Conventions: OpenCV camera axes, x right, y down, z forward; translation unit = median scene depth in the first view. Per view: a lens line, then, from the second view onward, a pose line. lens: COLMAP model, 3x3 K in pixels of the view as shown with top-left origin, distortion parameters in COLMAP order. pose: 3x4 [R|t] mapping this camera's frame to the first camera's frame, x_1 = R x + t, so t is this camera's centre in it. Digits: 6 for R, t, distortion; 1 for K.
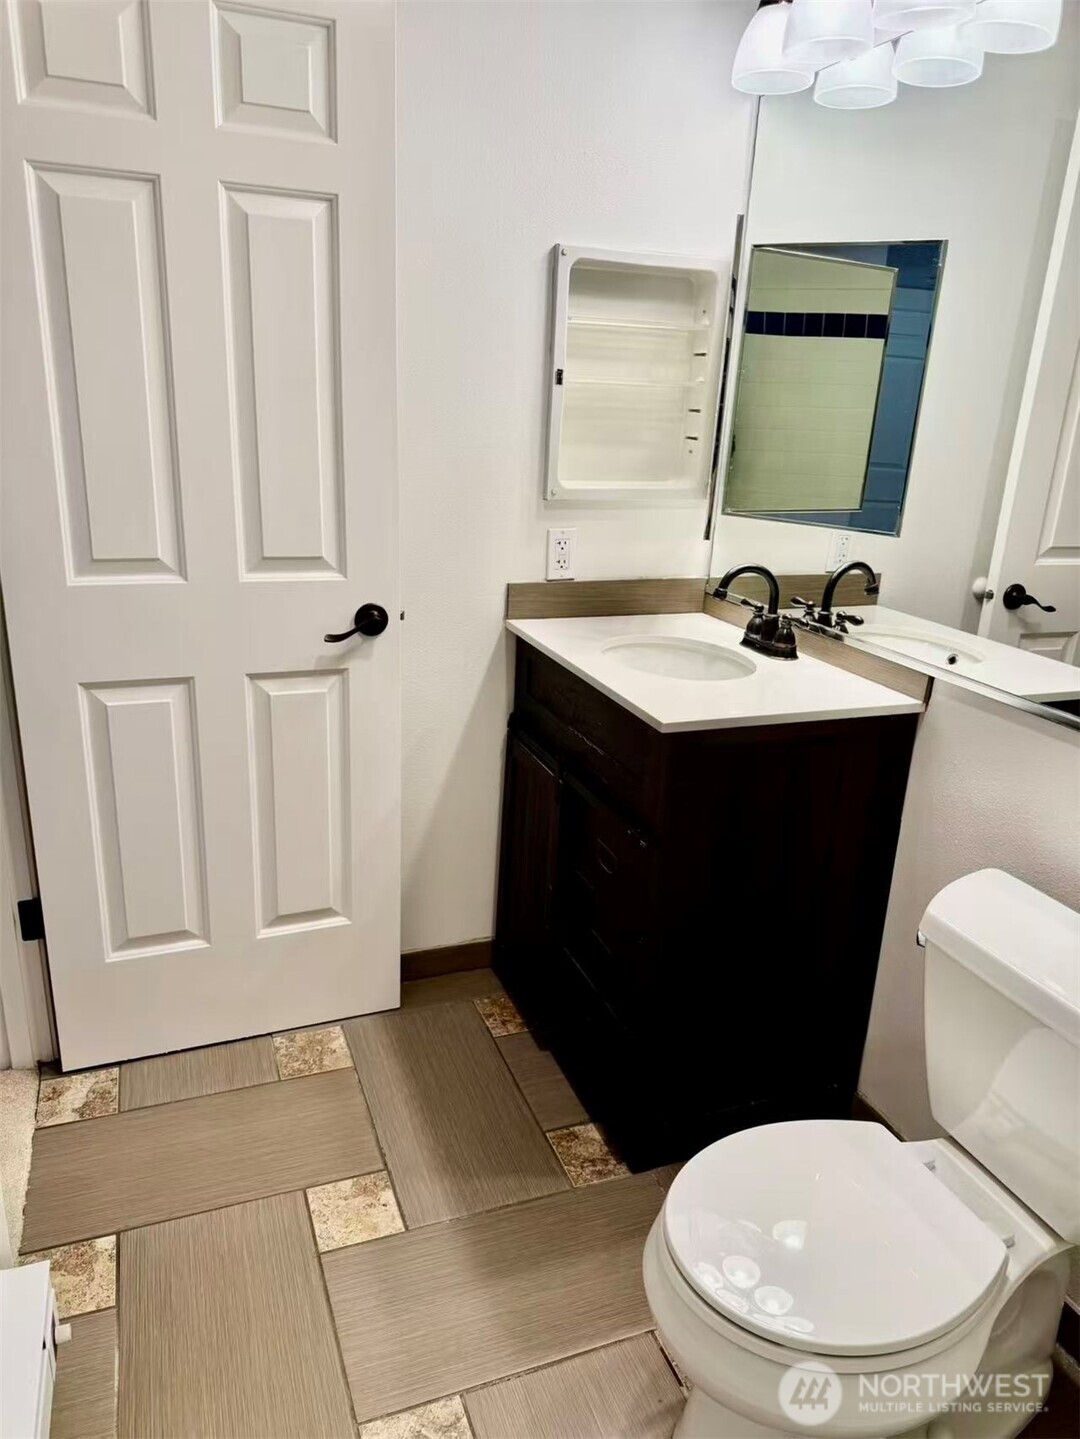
lens RADIAL K [[1036.2, 0, 533.6], [0, 1036.2, 725.2], [0, 0, 1]] dist [0.010185, 0.001566]
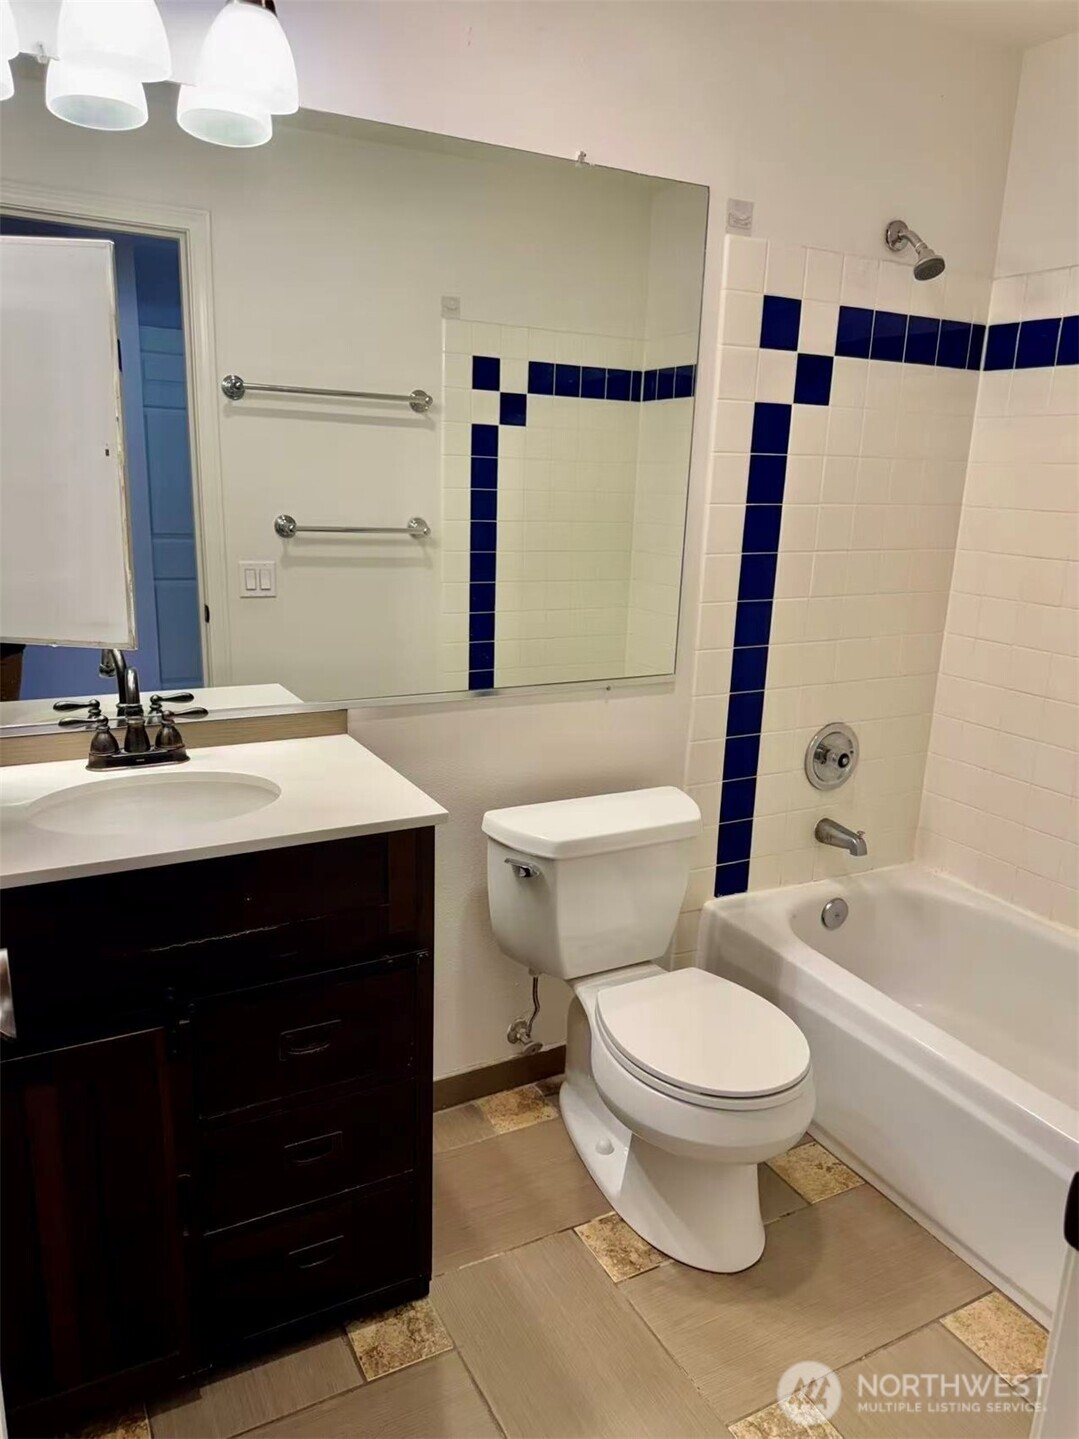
lens RADIAL K [[1036.2, 0, 533.4], [0, 1036.2, 715.9], [0, 0, 1]] dist [0.010185, 0.001566]
pose [[-0.131581, -0.272247, 0.953188, -0.667492], [0.274137, 0.914057, 0.298913, -0.299672], [-0.952647, 0.300635, -0.045639, 0.795905]]
